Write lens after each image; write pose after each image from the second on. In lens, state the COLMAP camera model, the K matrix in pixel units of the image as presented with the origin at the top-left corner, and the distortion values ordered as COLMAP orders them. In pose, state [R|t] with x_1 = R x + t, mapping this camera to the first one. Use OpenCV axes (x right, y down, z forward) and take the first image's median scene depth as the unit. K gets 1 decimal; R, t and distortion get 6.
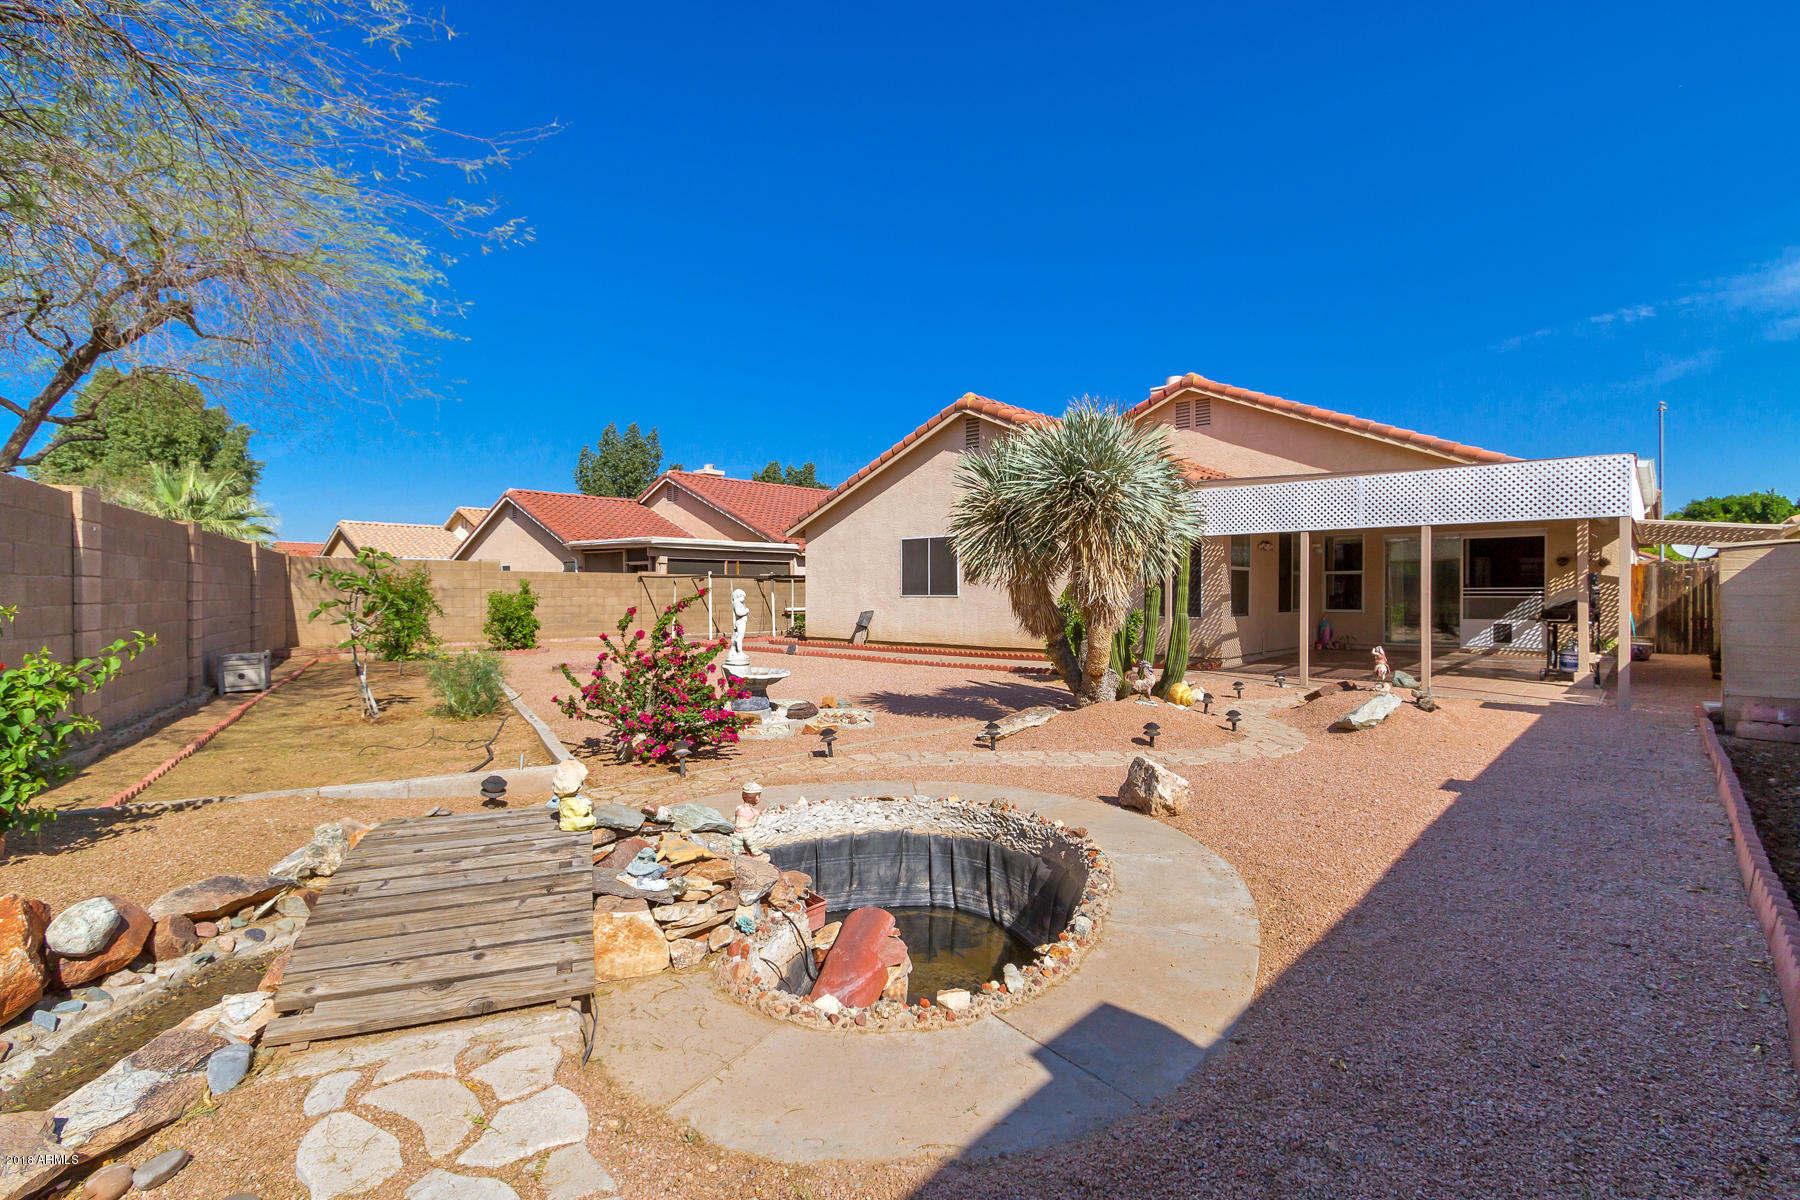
lens RADIAL K [[839.1, 0, 903.3], [0, 839.1, 595.0], [0, 0, 1]] dist [0.007627, -0.002459]
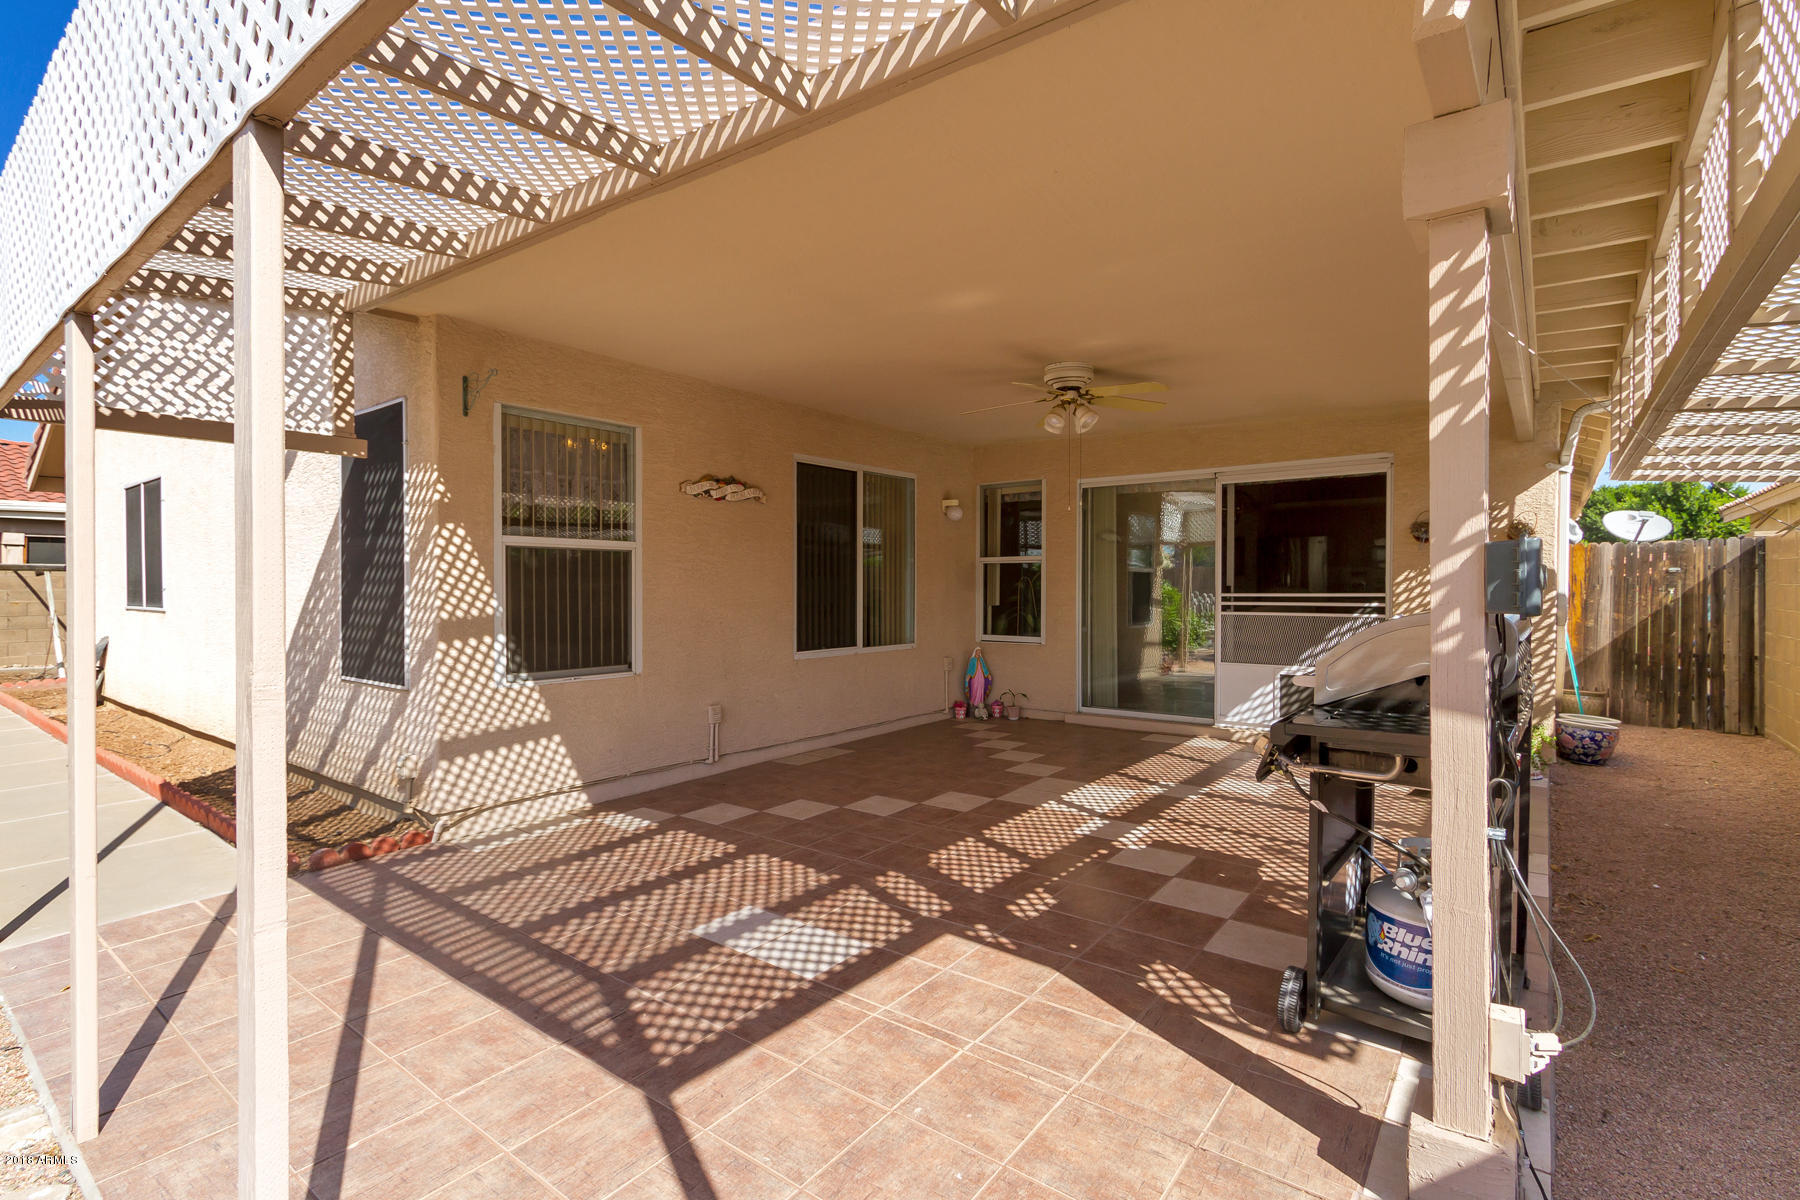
lens RADIAL K [[839.1, 0, 897.7], [0, 839.1, 594.0], [0, 0, 1]] dist [0.007627, -0.002459]
pose [[0.996971, -0.000943, 0.077770, 0.440888], [0.000431, 0.999978, 0.006602, -0.010316], [-0.077774, -0.006549, 0.996949, 0.543636]]
